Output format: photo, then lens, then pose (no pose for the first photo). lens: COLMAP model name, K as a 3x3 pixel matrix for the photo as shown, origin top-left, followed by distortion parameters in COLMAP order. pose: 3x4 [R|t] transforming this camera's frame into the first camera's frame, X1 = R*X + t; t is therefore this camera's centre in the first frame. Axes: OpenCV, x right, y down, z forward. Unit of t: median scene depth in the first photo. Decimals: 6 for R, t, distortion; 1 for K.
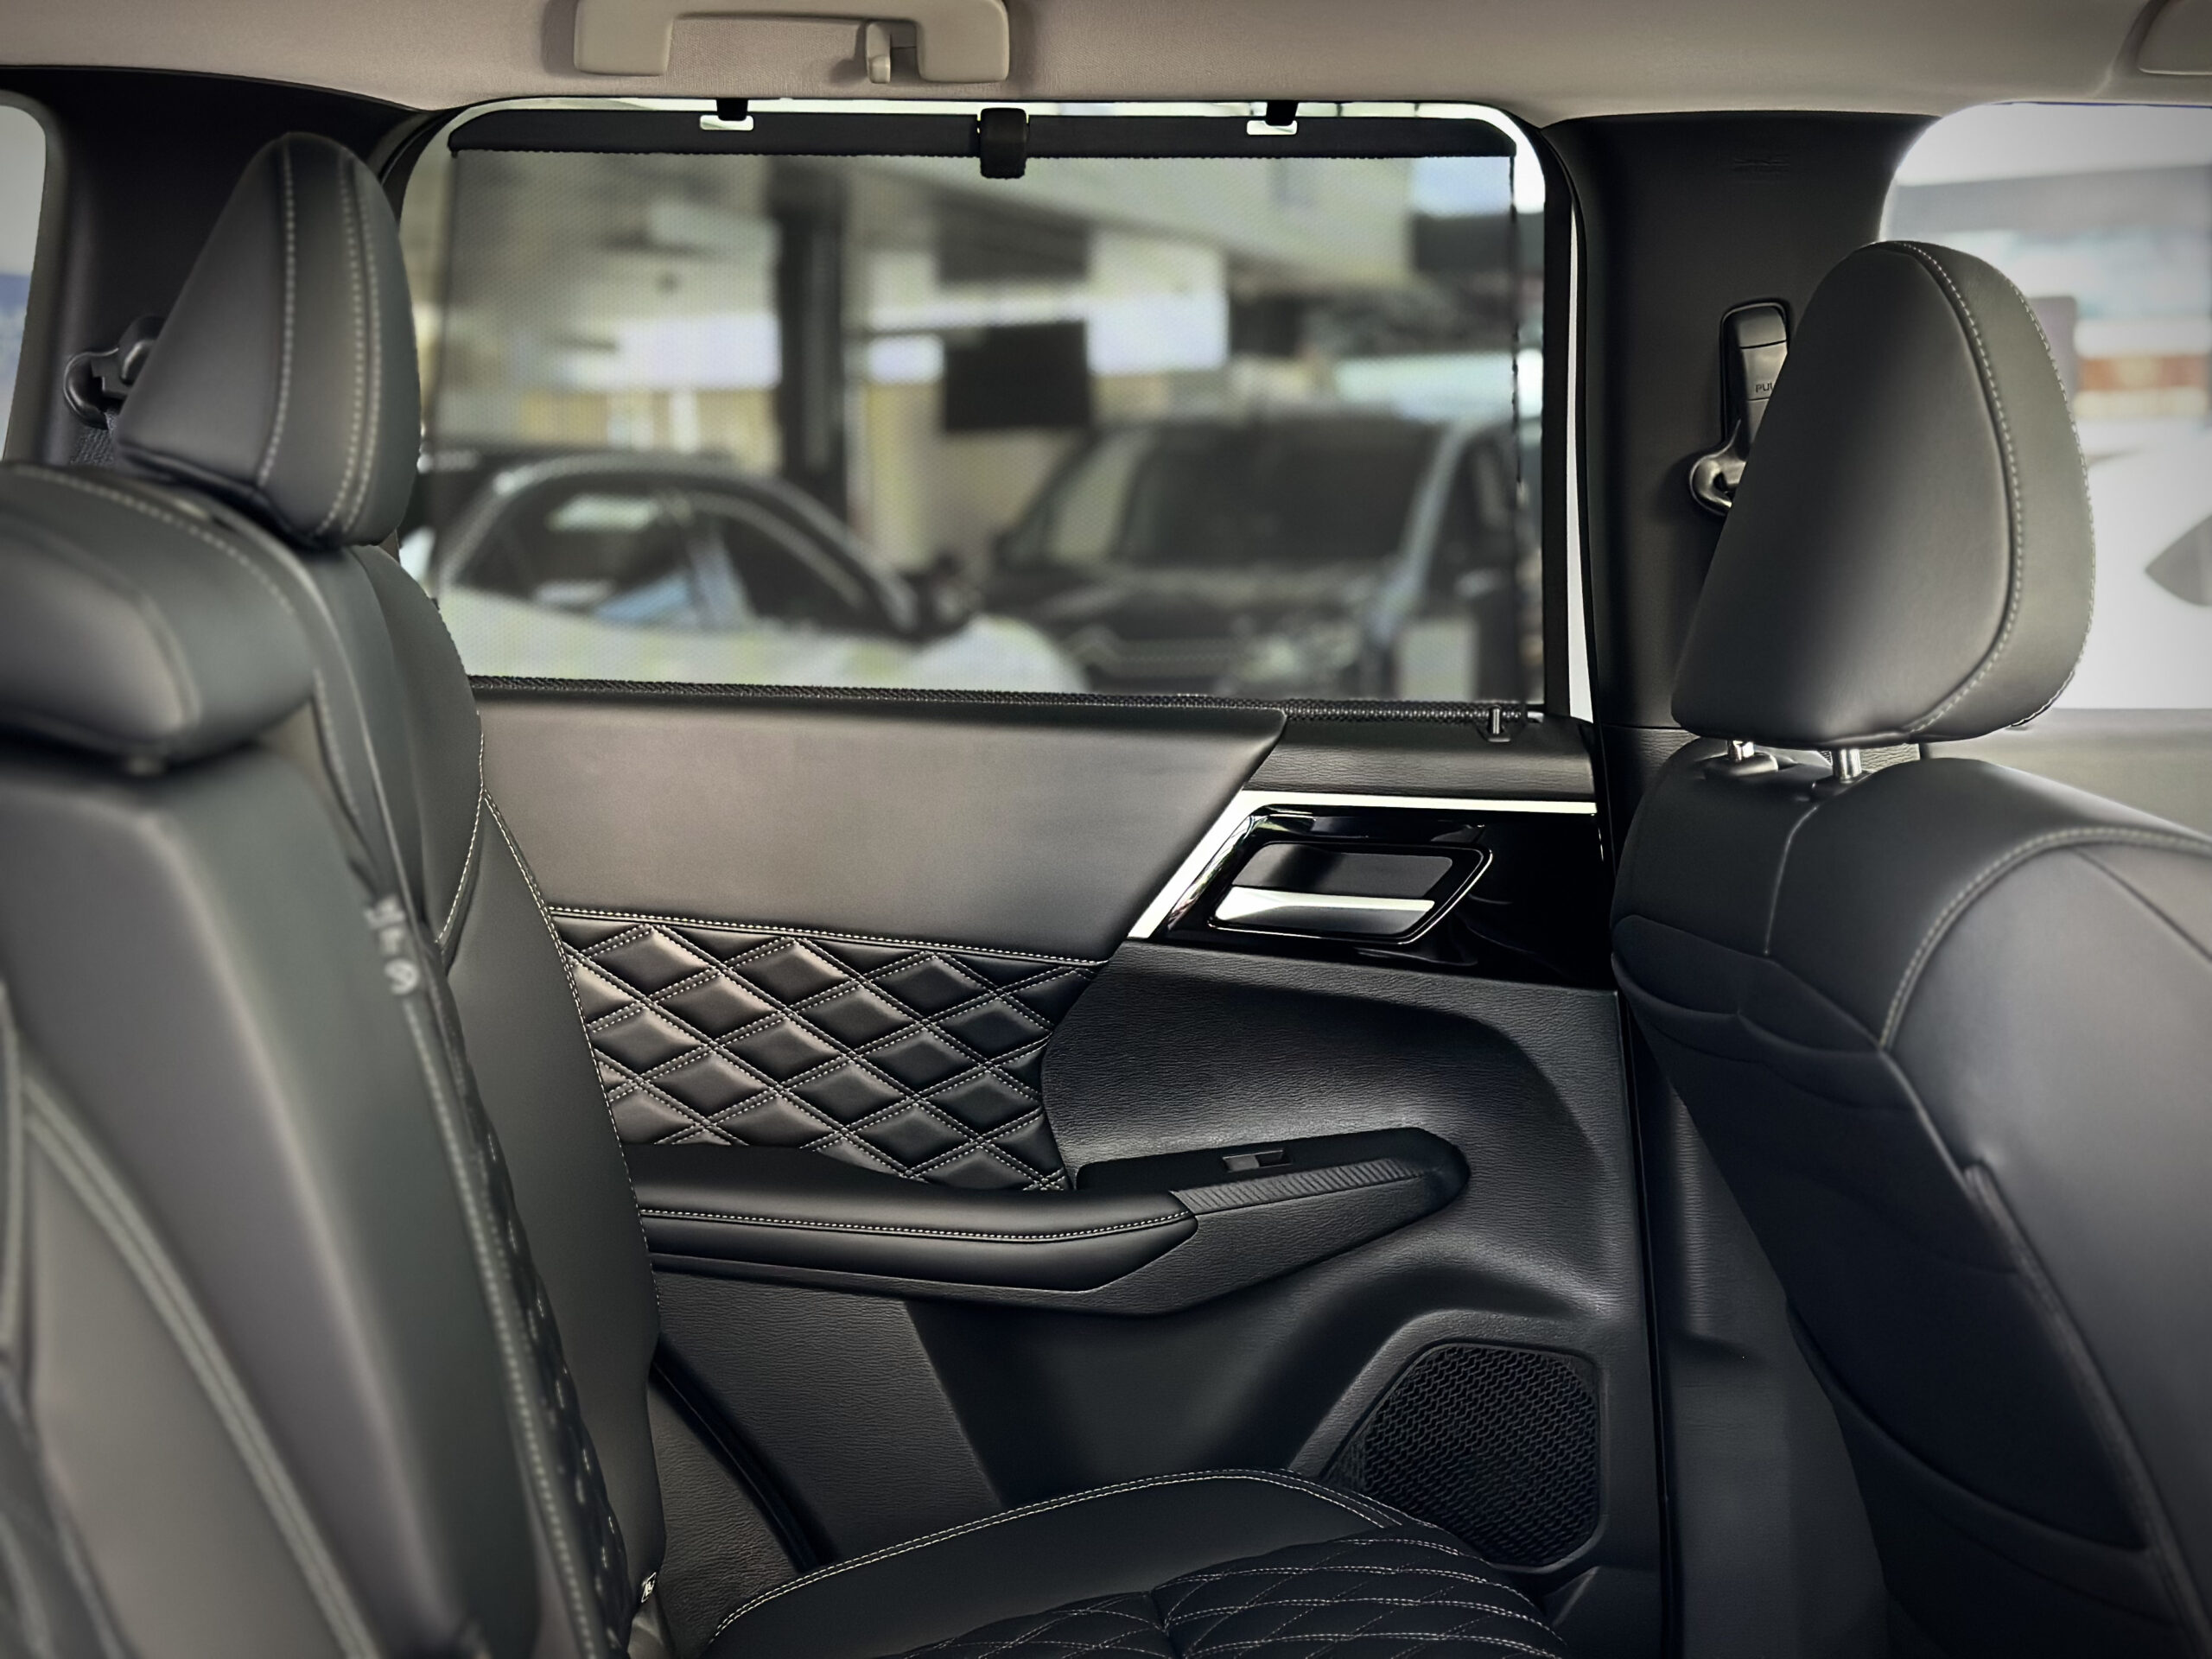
lens RADIAL K [[3123.7, 0, 1111.9], [0, 3123.7, 878.1], [0, 0, 1]] dist [0.159871, -0.010231]
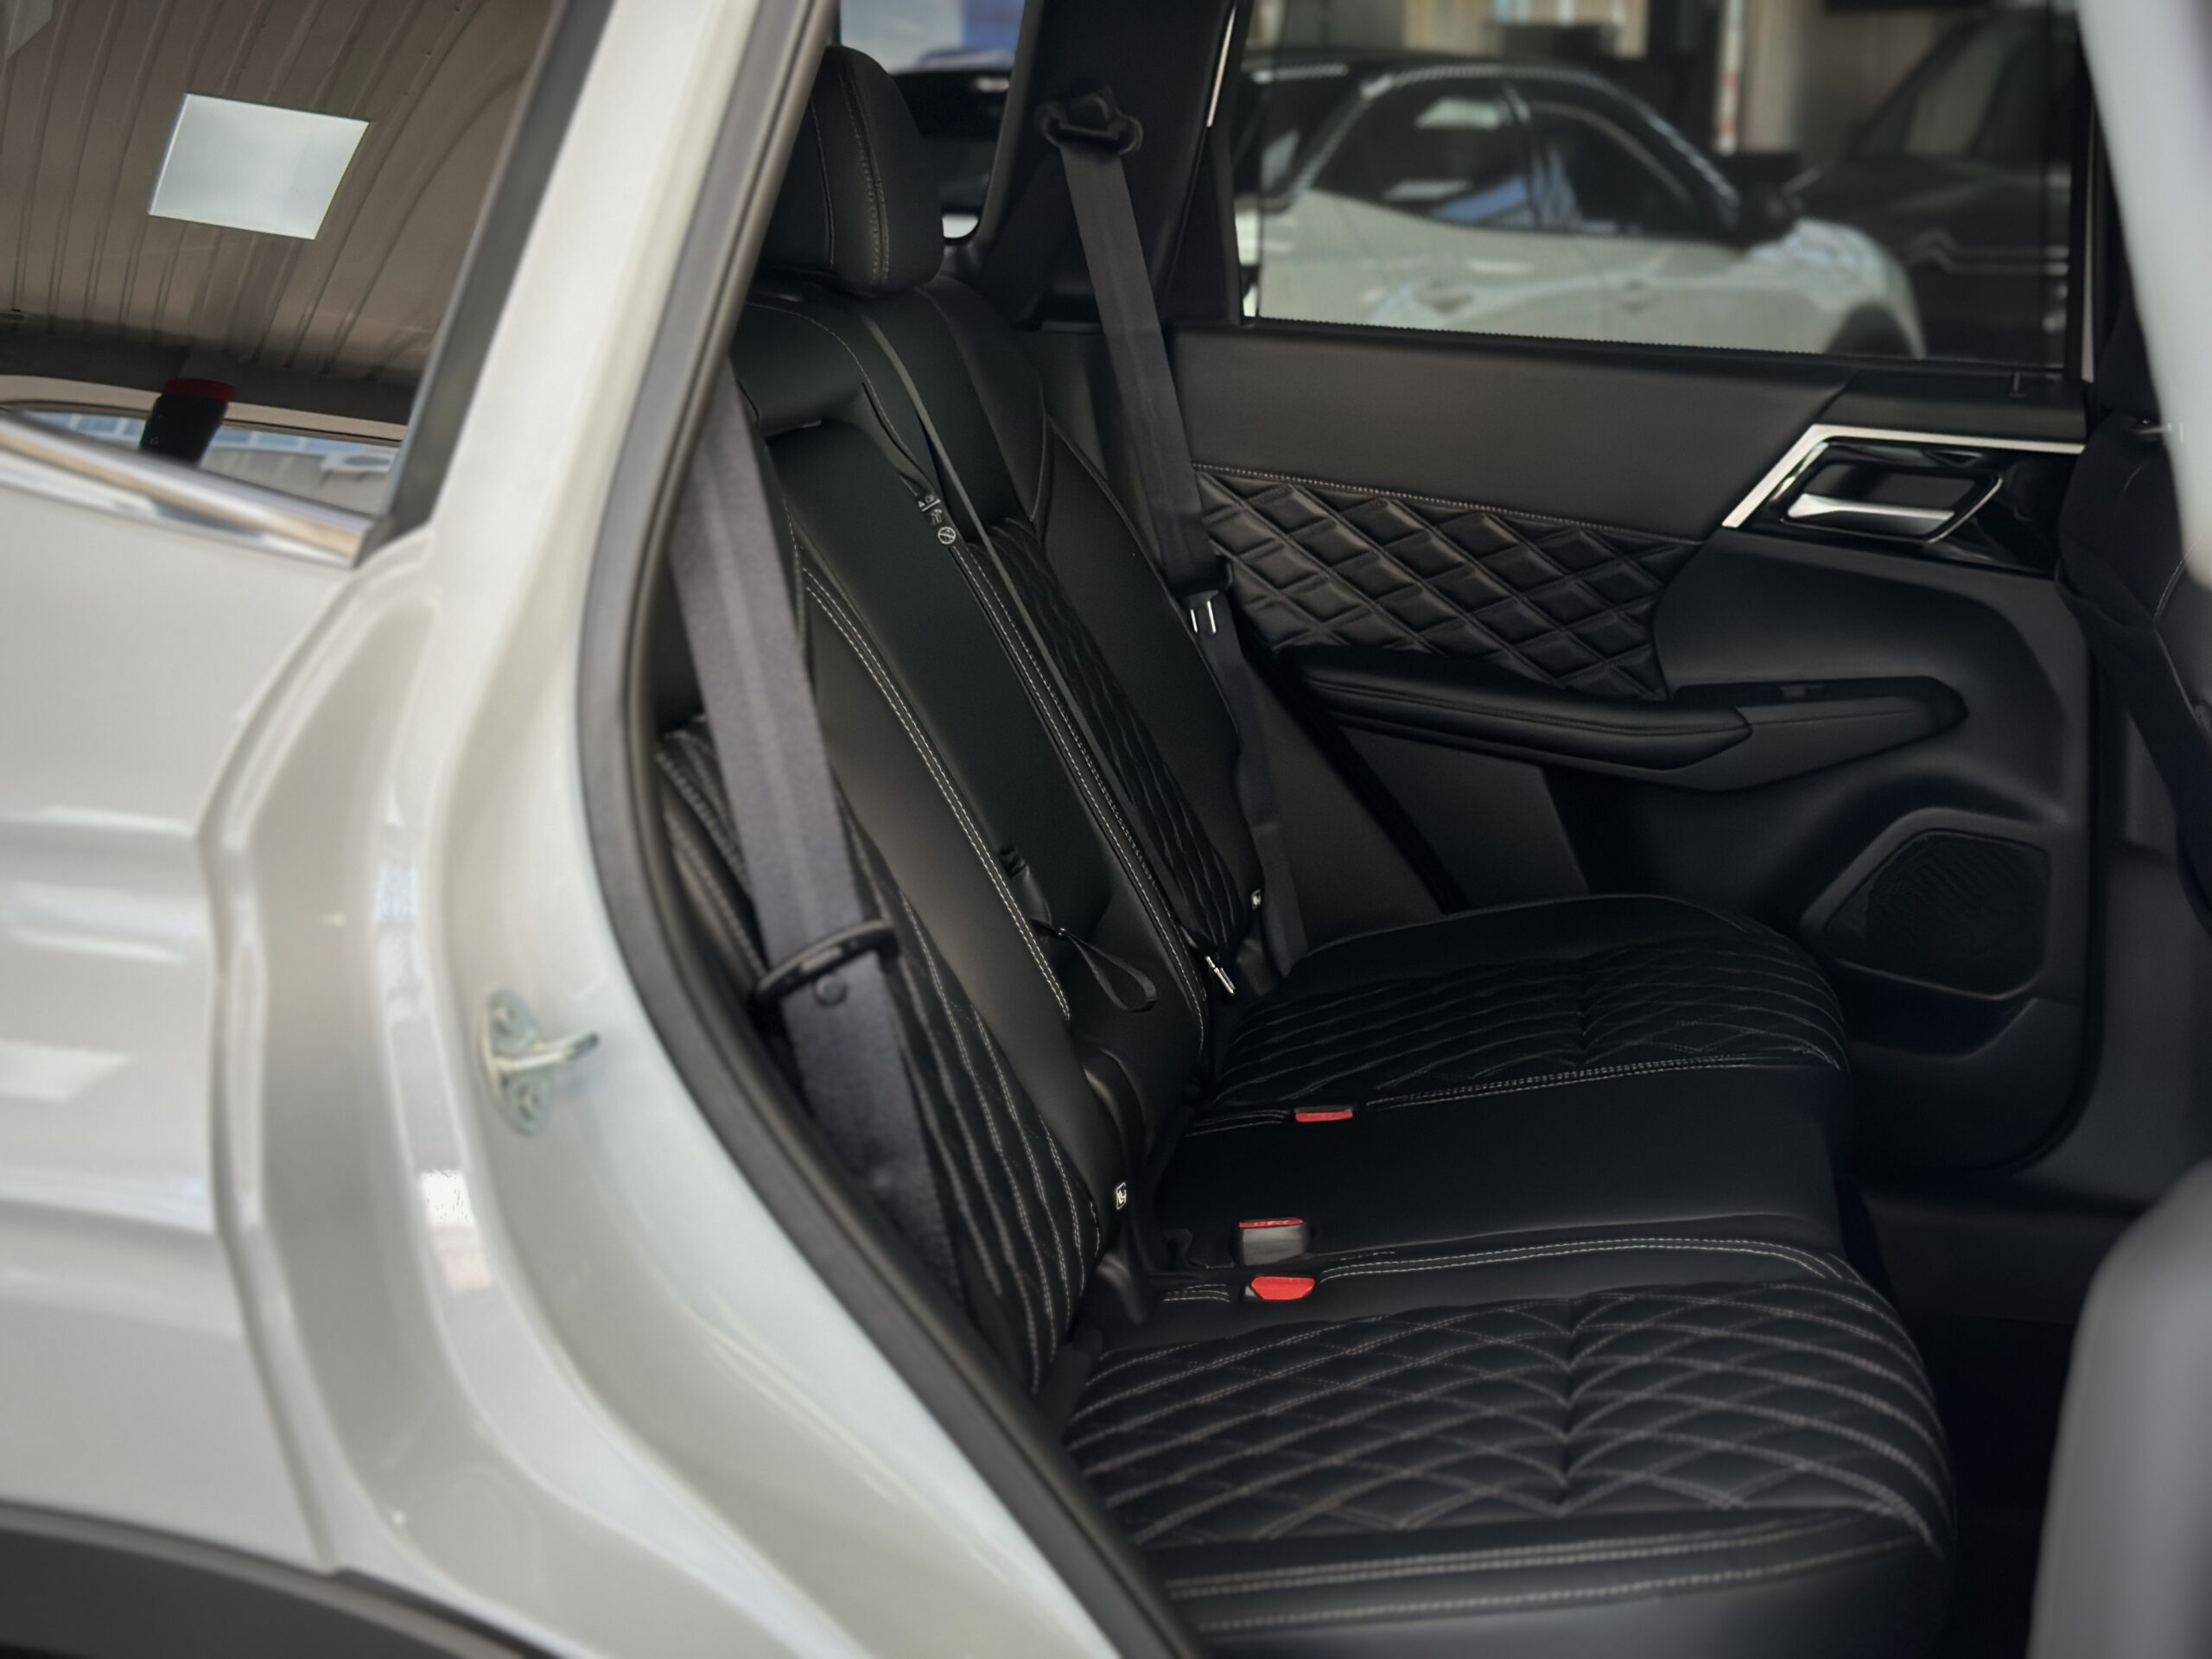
lens RADIAL K [[3123.7, 0, 1111.9], [0, 3123.7, 878.1], [0, 0, 1]] dist [0.159871, -0.010231]
pose [[0.961450, 0.093887, -0.258455, 0.121673], [-0.058488, 0.988222, 0.141409, -0.008876], [0.268688, -0.120841, 0.955617, -0.446388]]
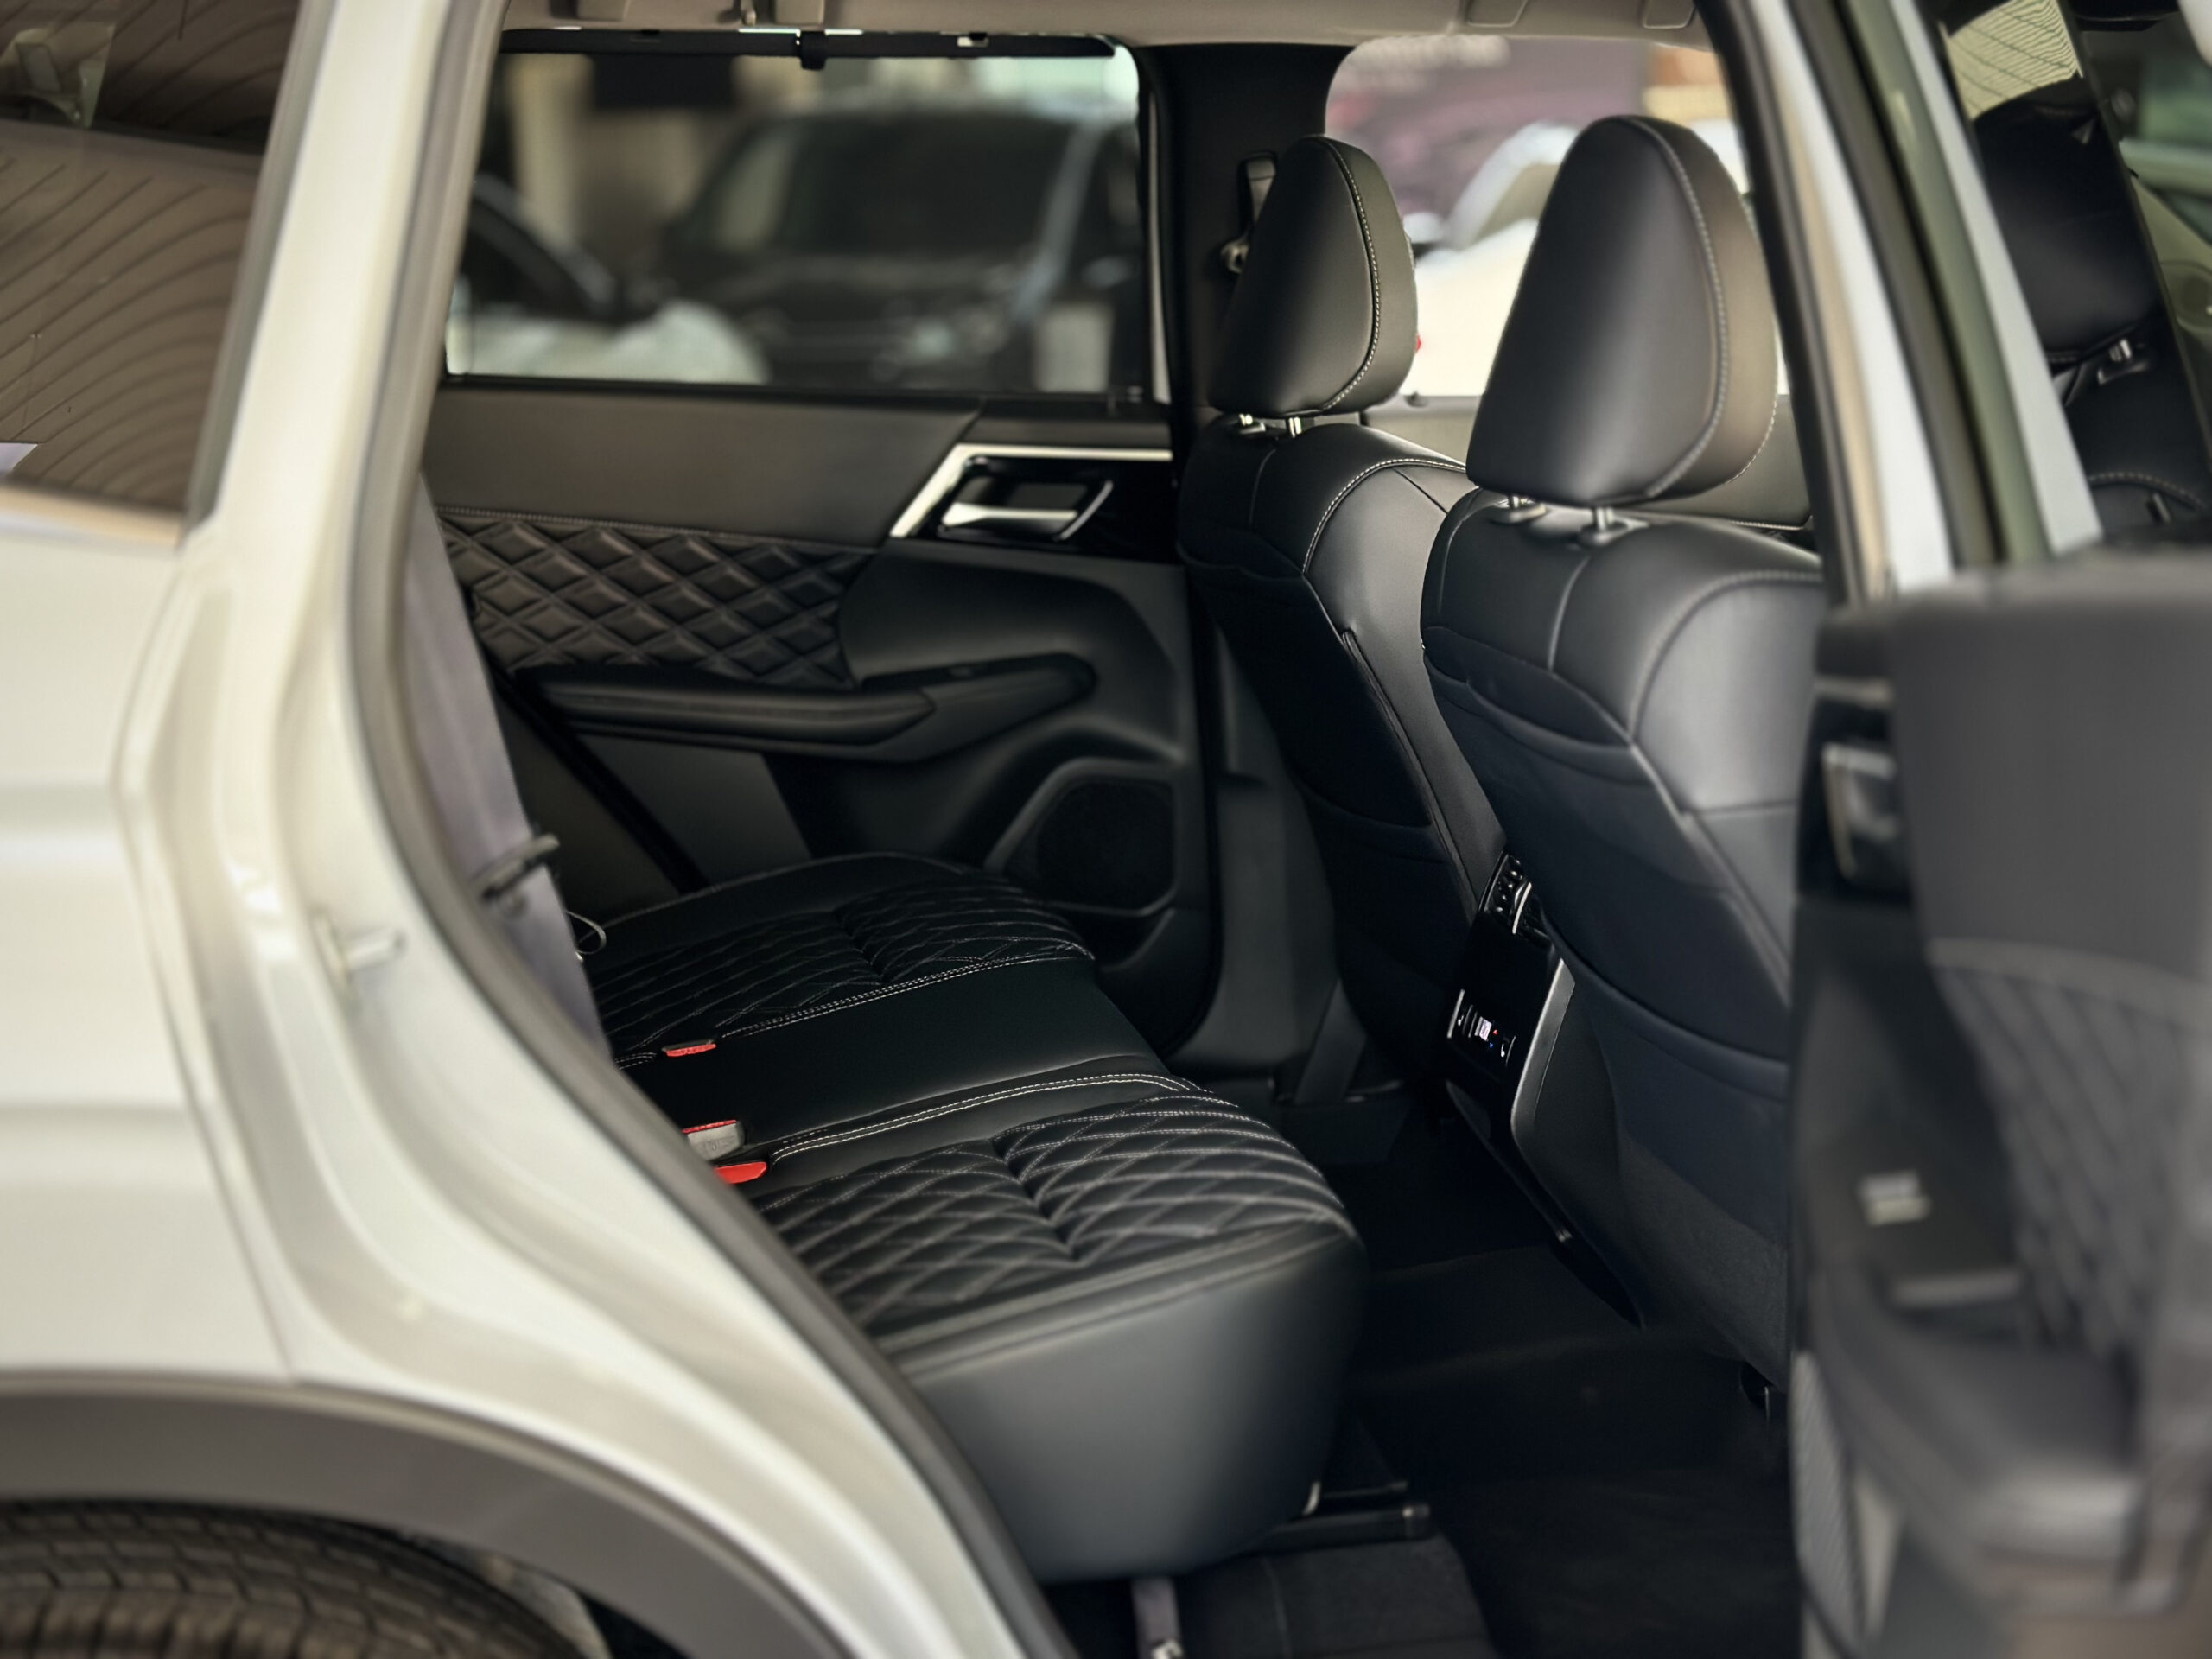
lens RADIAL K [[3123.7, 0, 1111.9], [0, 3123.7, 878.1], [0, 0, 1]] dist [0.159871, -0.010231]
pose [[0.993349, -0.019153, 0.113542, -0.069686], [0.007531, 0.994765, 0.101915, 0.031016], [-0.114899, -0.100382, 0.988292, -0.663434]]
